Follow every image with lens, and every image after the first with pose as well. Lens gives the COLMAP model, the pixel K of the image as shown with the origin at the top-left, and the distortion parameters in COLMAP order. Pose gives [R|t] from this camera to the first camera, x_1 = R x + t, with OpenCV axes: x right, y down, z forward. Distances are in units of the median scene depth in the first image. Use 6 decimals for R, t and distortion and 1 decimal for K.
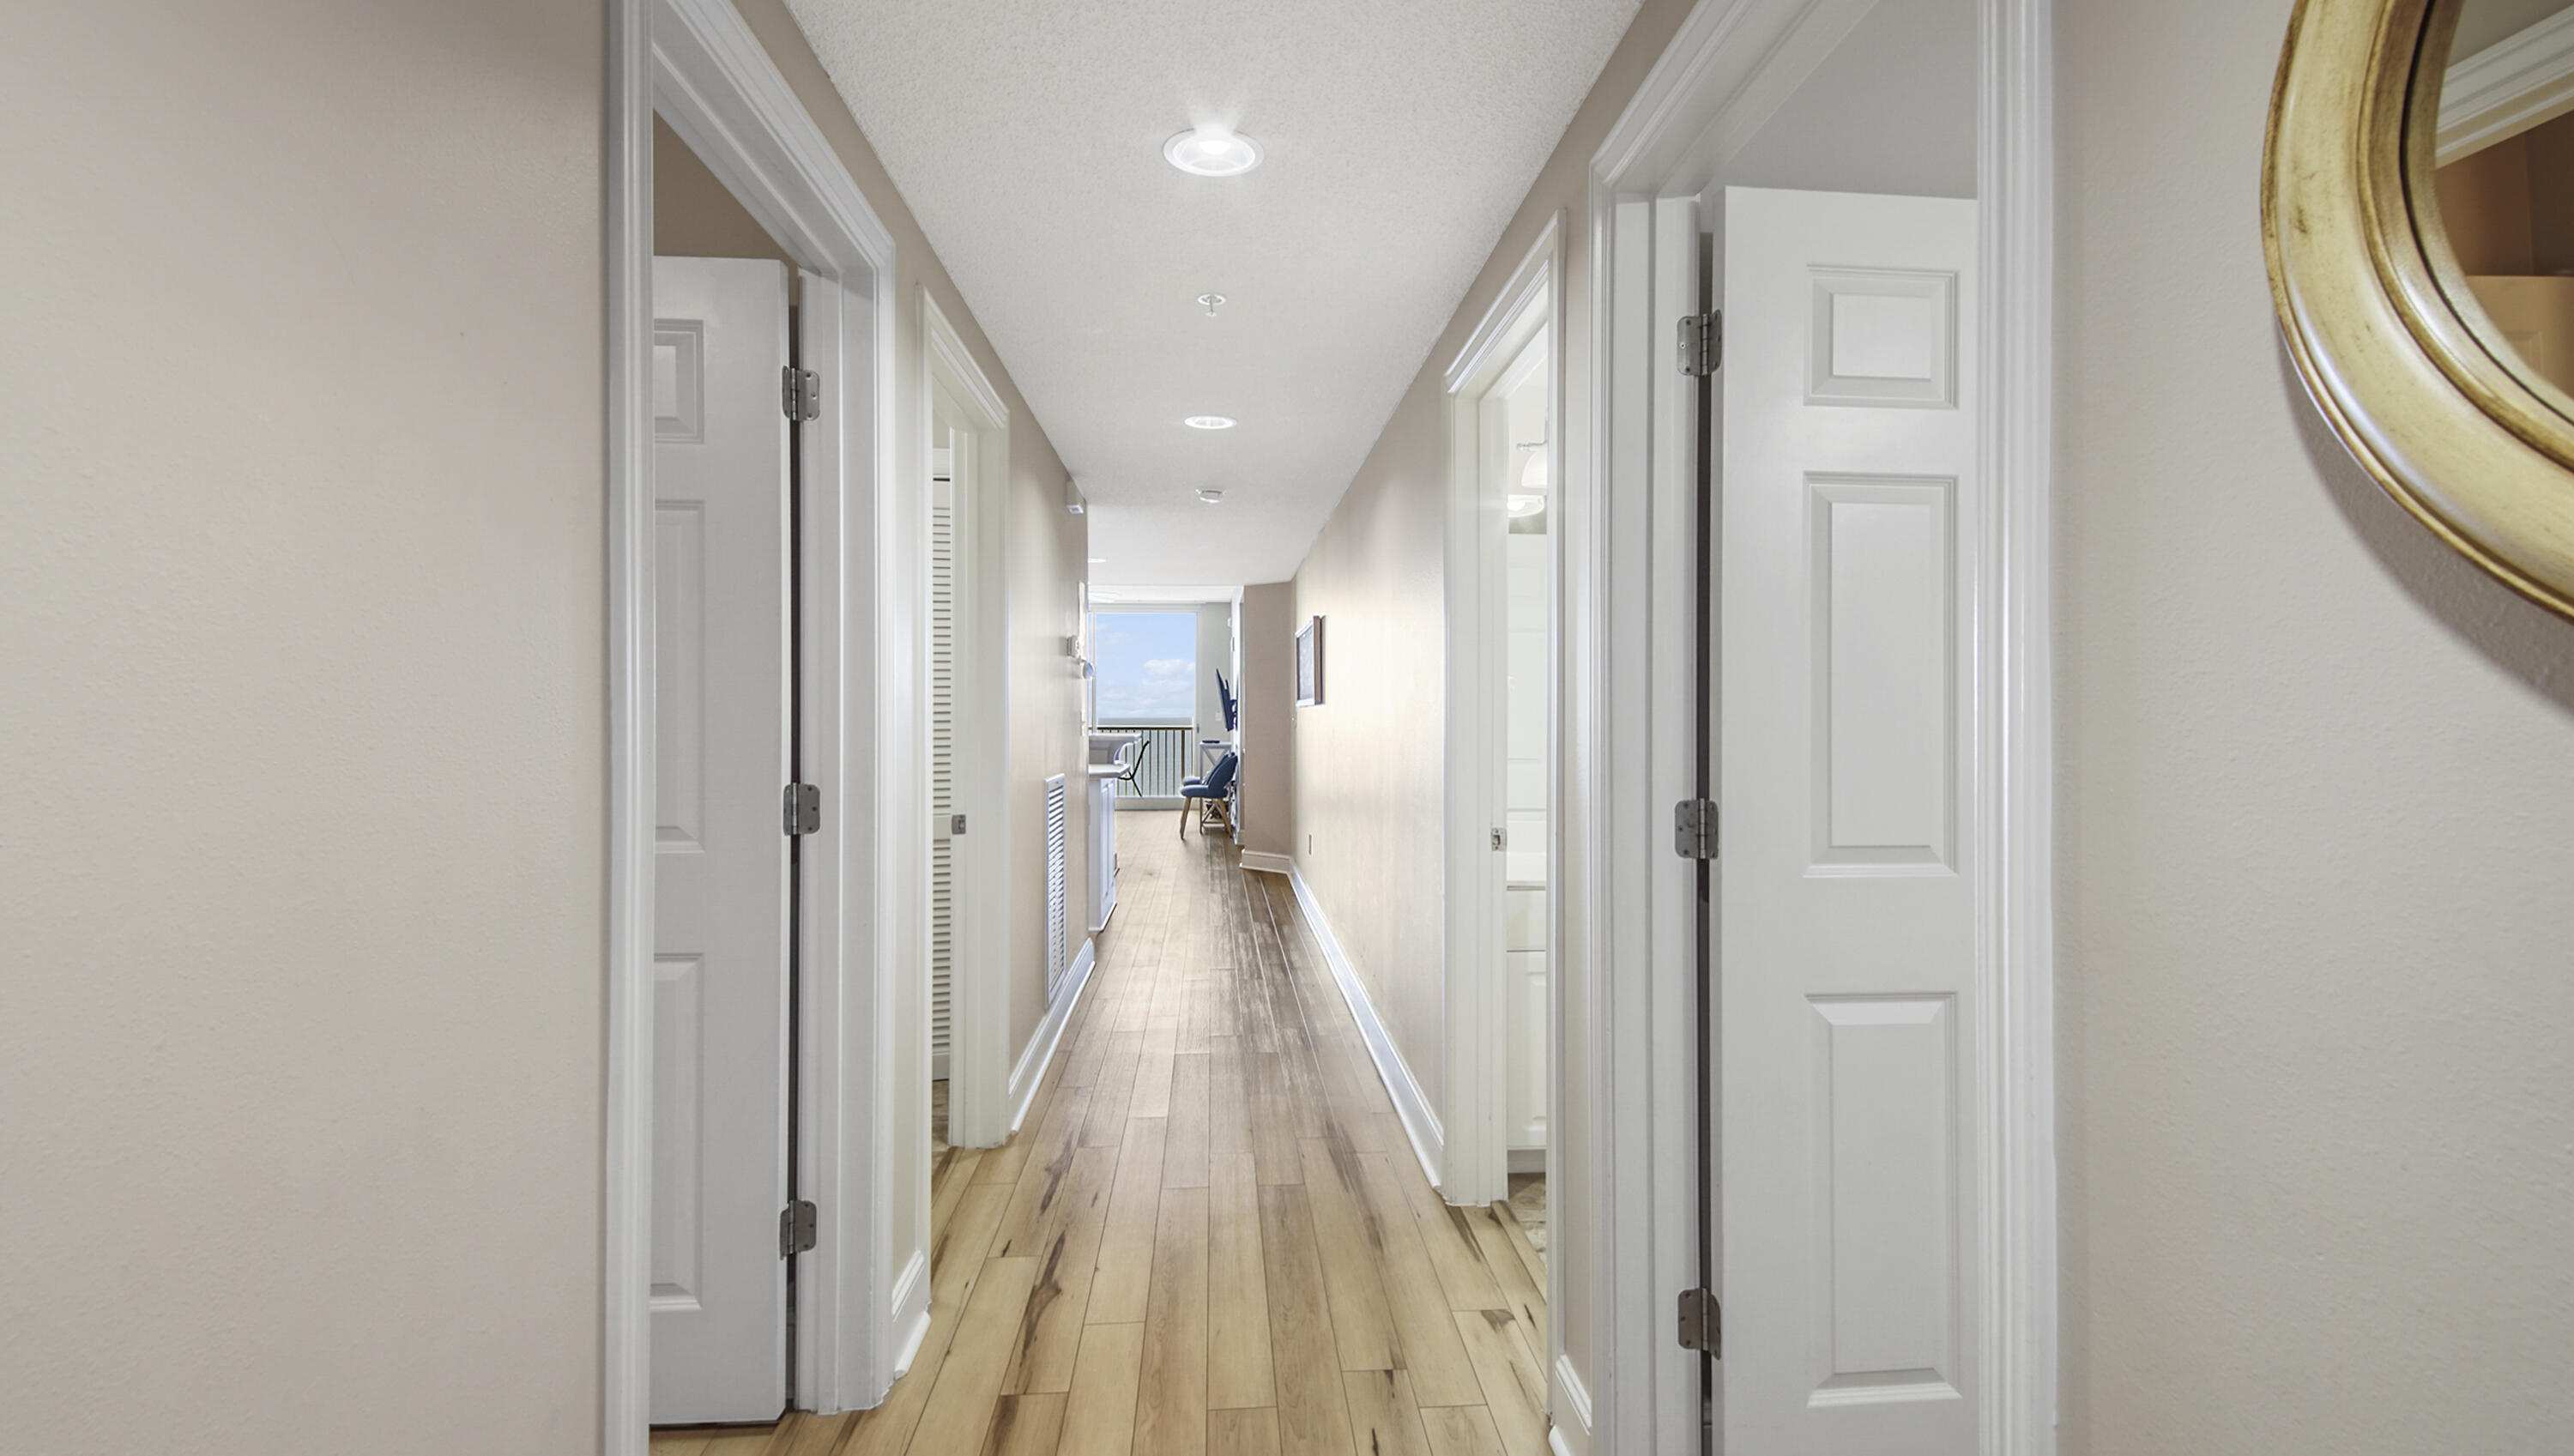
lens RADIAL K [[1149.9, 0, 1293.3], [0, 1149.9, 717.0], [0, 0, 1]] dist [-0.000882, -0.000742]
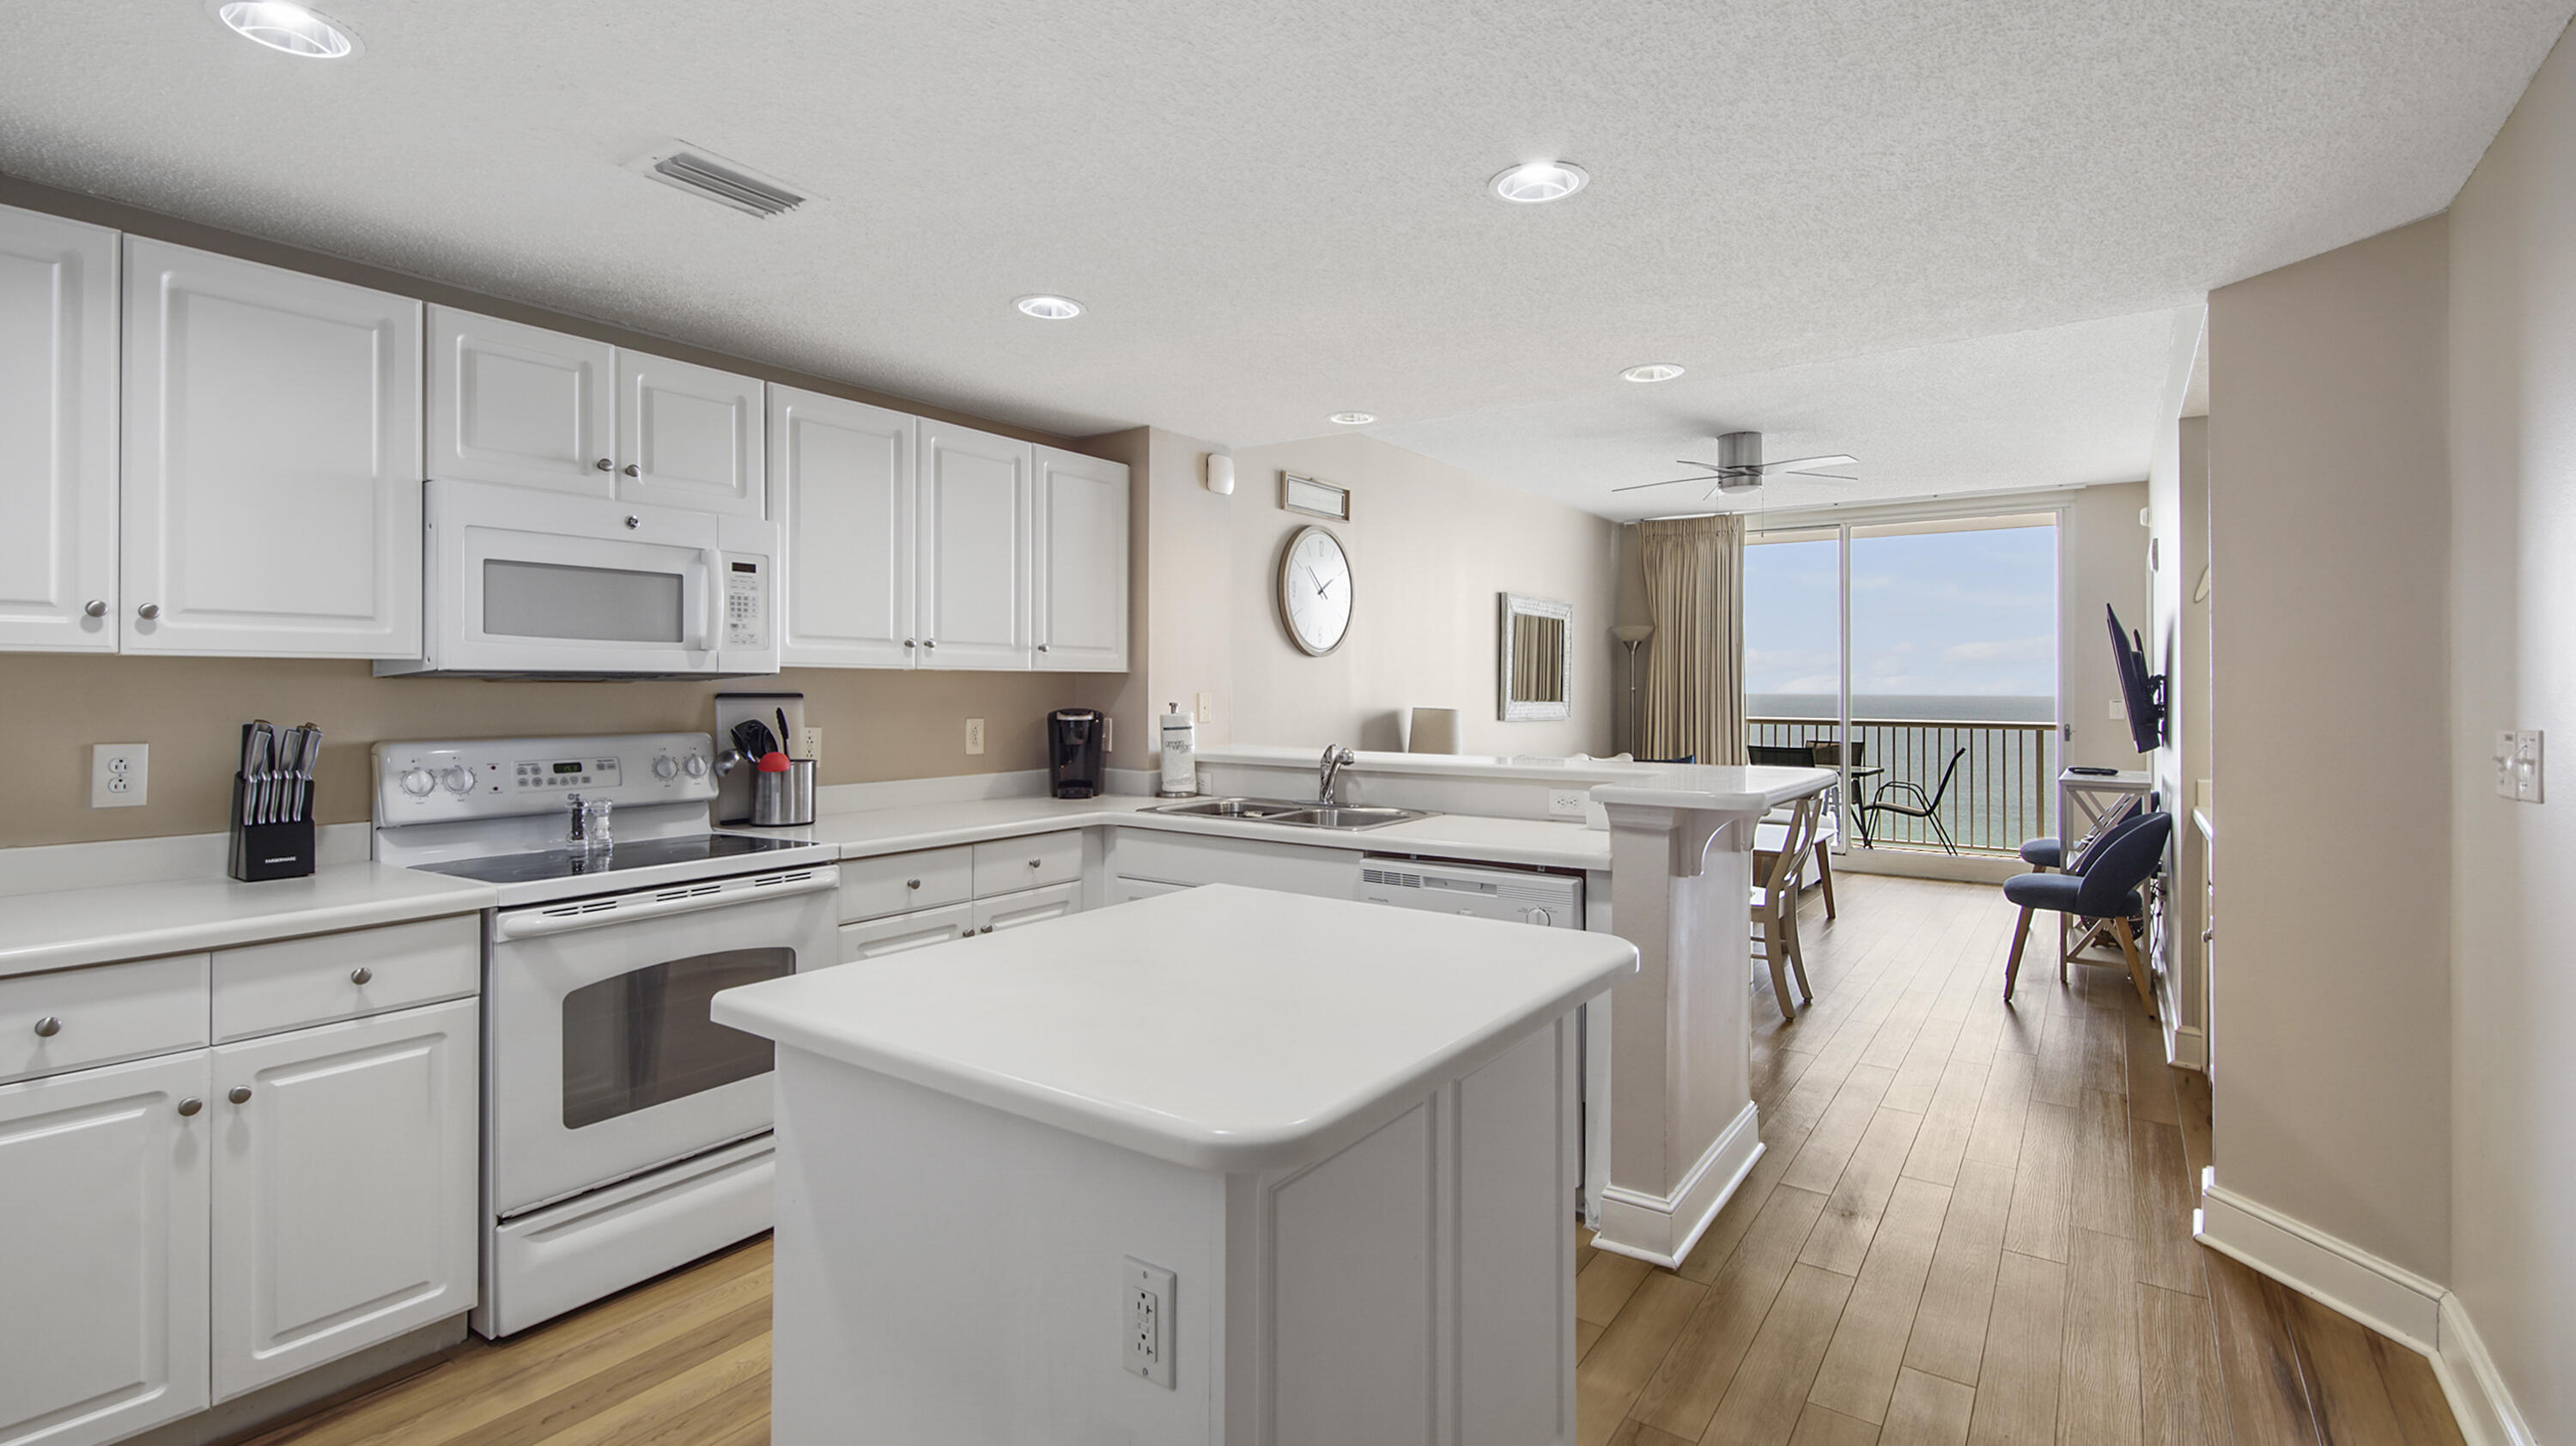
lens RADIAL K [[1148.5, 0, 1253.1], [0, 1148.5, 678.8], [0, 0, 1]] dist [0.002072, -0.003487]
pose [[0.754759, -0.006164, -0.655974, -0.025743], [-0.002495, 0.999922, -0.012267, -0.007770], [0.655998, 0.010895, 0.754684, 0.461724]]
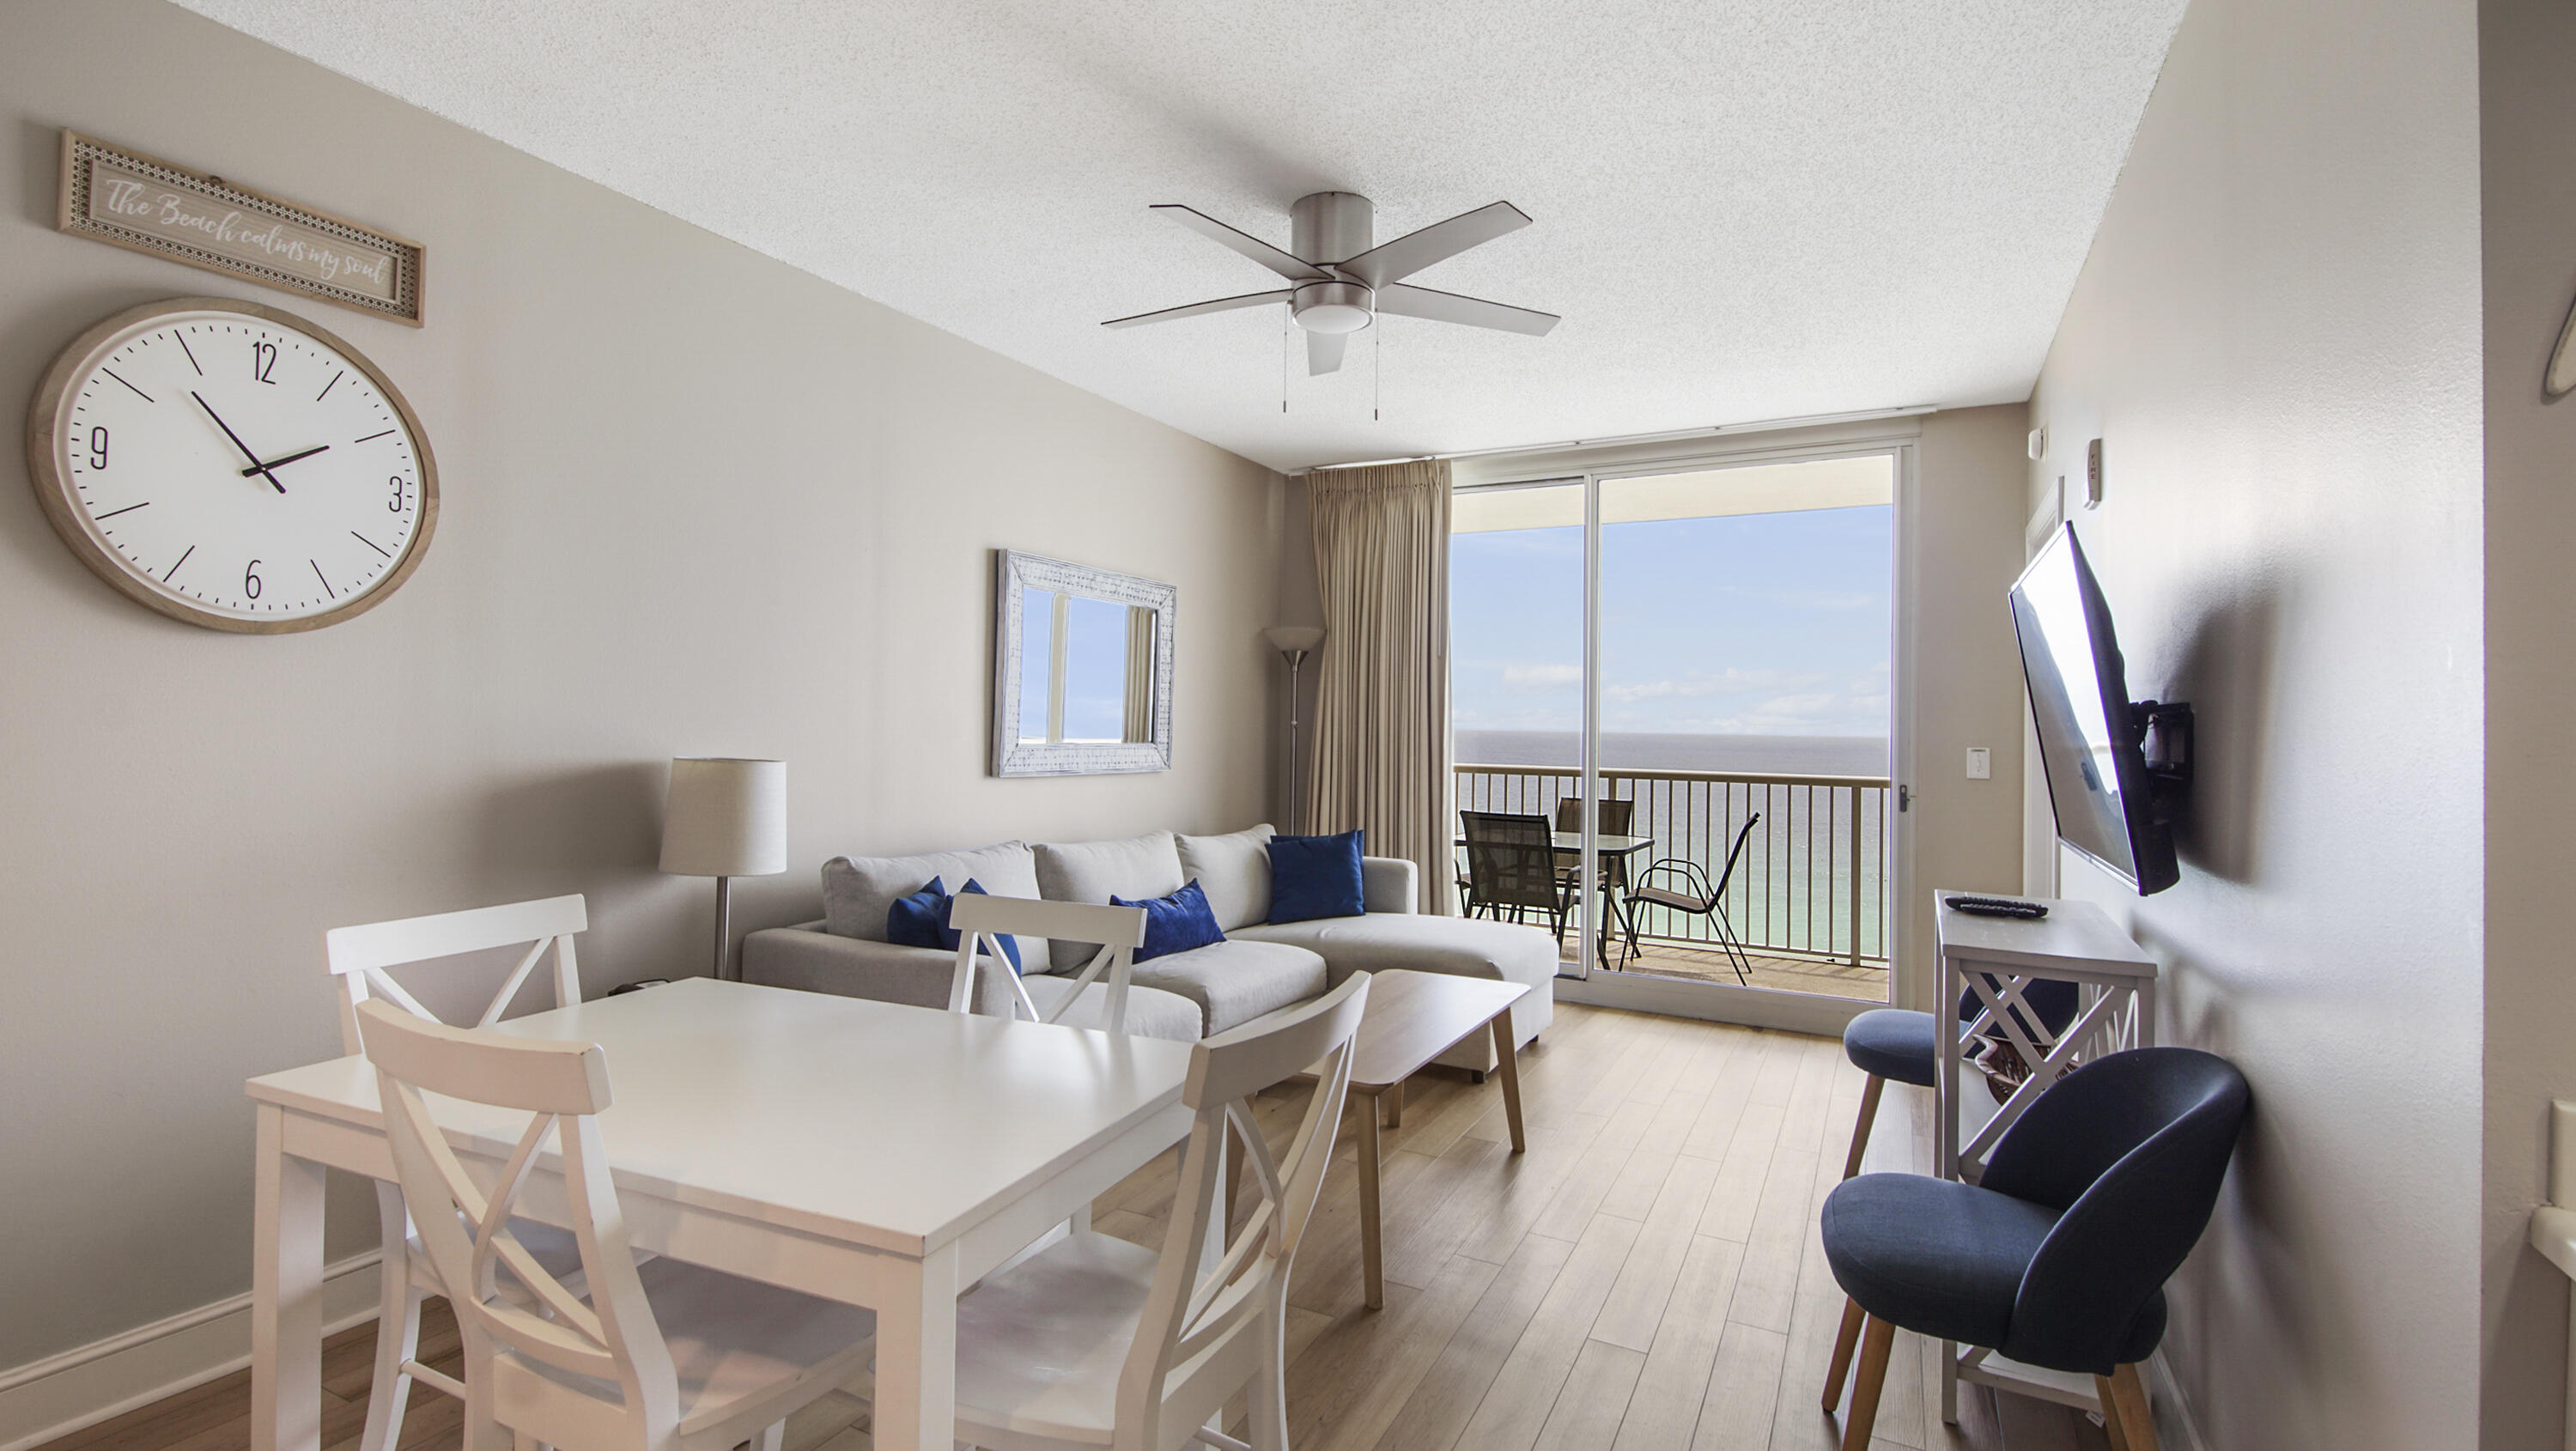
lens RADIAL K [[1148.5, 0, 1286.9], [0, 1148.5, 723.7], [0, 0, 1]] dist [0.002072, -0.003487]
pose [[0.847434, 0.006528, -0.530861, -0.071583], [-0.011331, 0.999919, -0.005791, -0.008578], [0.530780, 0.010922, 0.847439, 0.771152]]
